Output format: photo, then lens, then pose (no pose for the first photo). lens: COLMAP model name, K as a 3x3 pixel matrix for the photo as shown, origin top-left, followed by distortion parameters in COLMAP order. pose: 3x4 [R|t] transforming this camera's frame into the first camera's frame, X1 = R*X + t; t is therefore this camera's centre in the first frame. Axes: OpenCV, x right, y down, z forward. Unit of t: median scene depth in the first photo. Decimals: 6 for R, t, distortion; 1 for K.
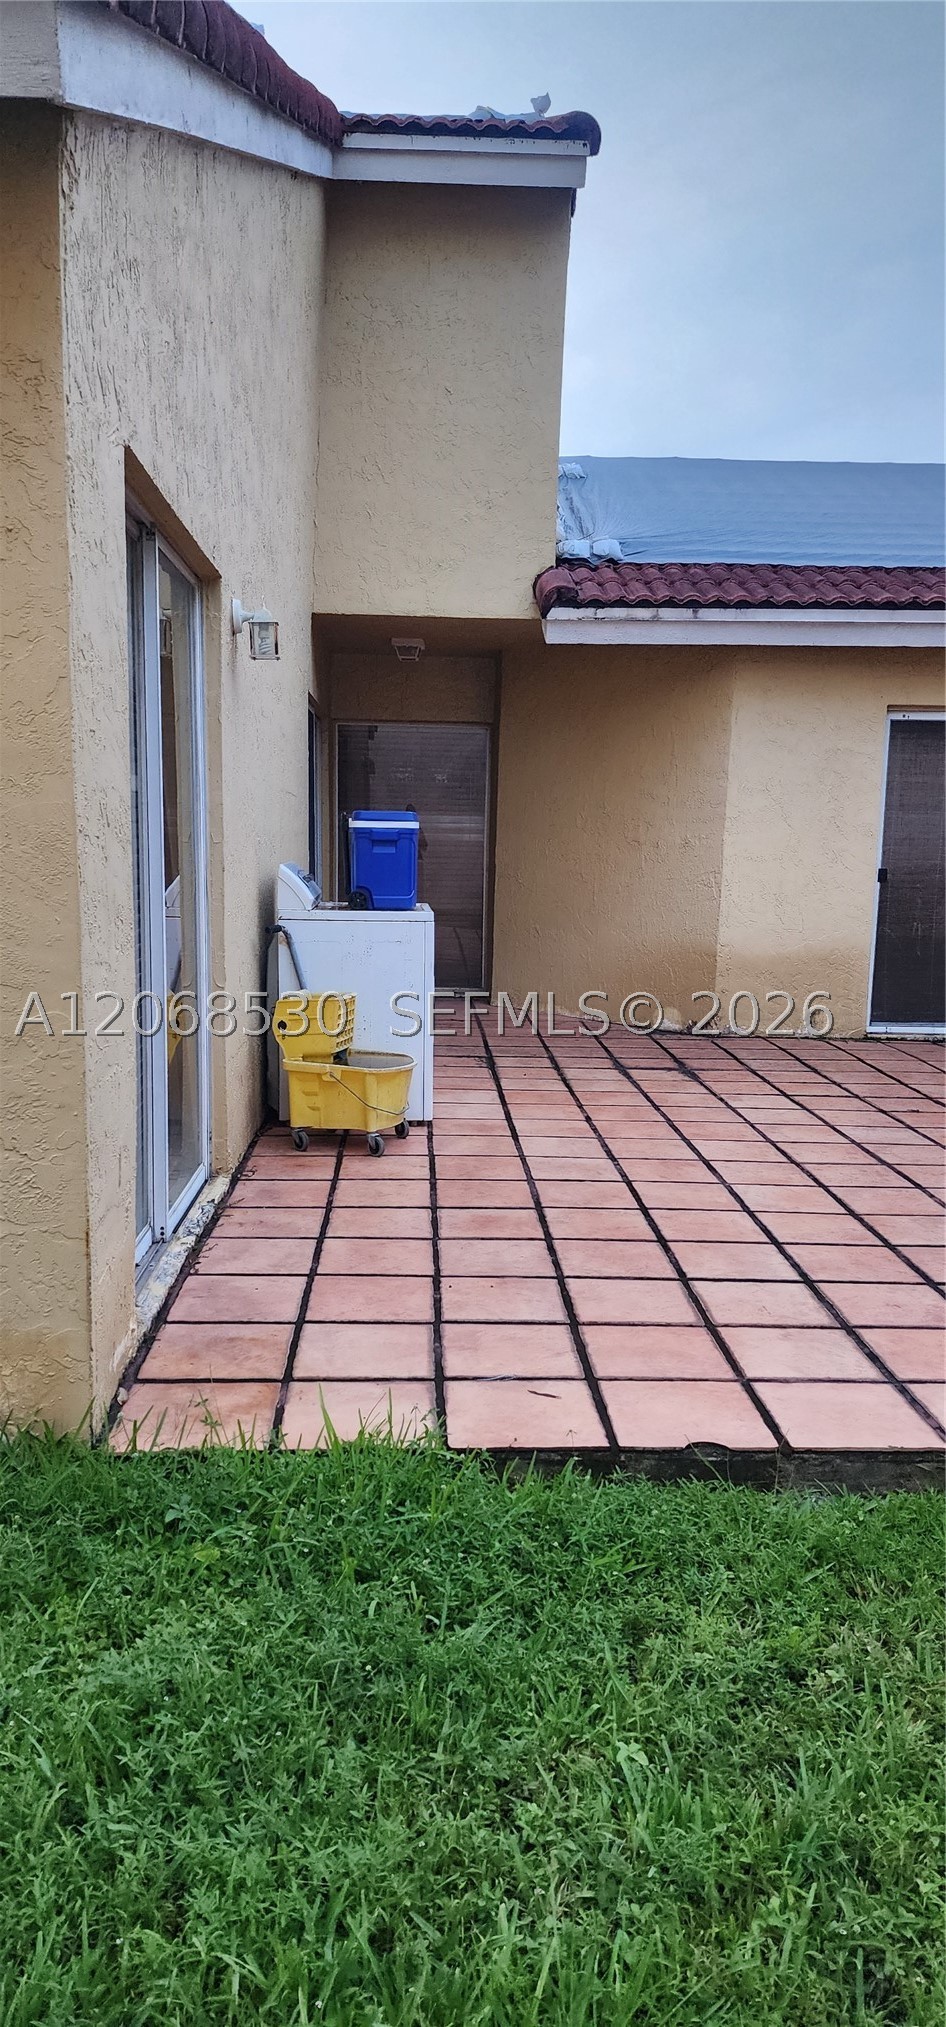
lens RADIAL K [[1325.8, 0, 462.2], [0, 1325.8, 1031.2], [0, 0, 1]] dist [0.054169, -0.007634]
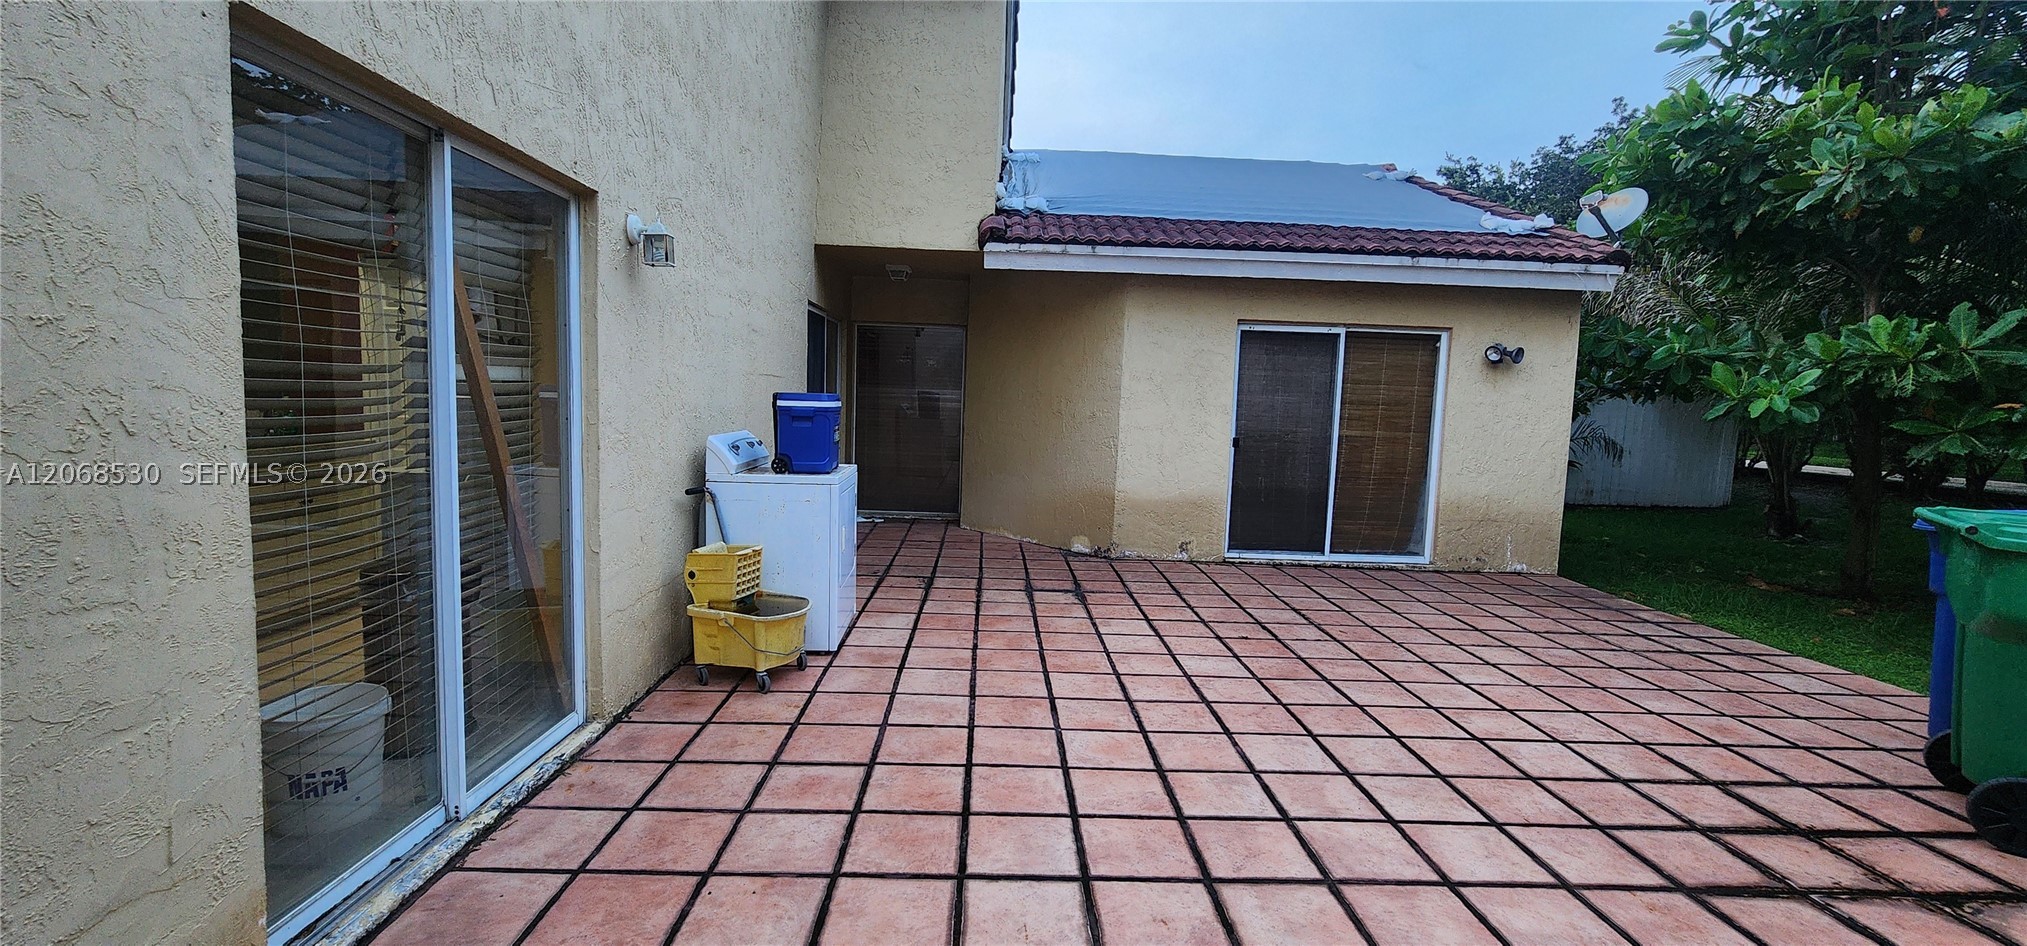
lens RADIAL K [[844.0, 0, 1013.8], [0, 844.0, 469.6], [0, 0, 1]] dist [-0.005856, 0.002531]
pose [[0.999799, 0.017430, 0.009860, 0.090333], [-0.016798, 0.997999, -0.060955, -0.036977], [-0.010902, 0.060777, 0.998092, 0.163134]]
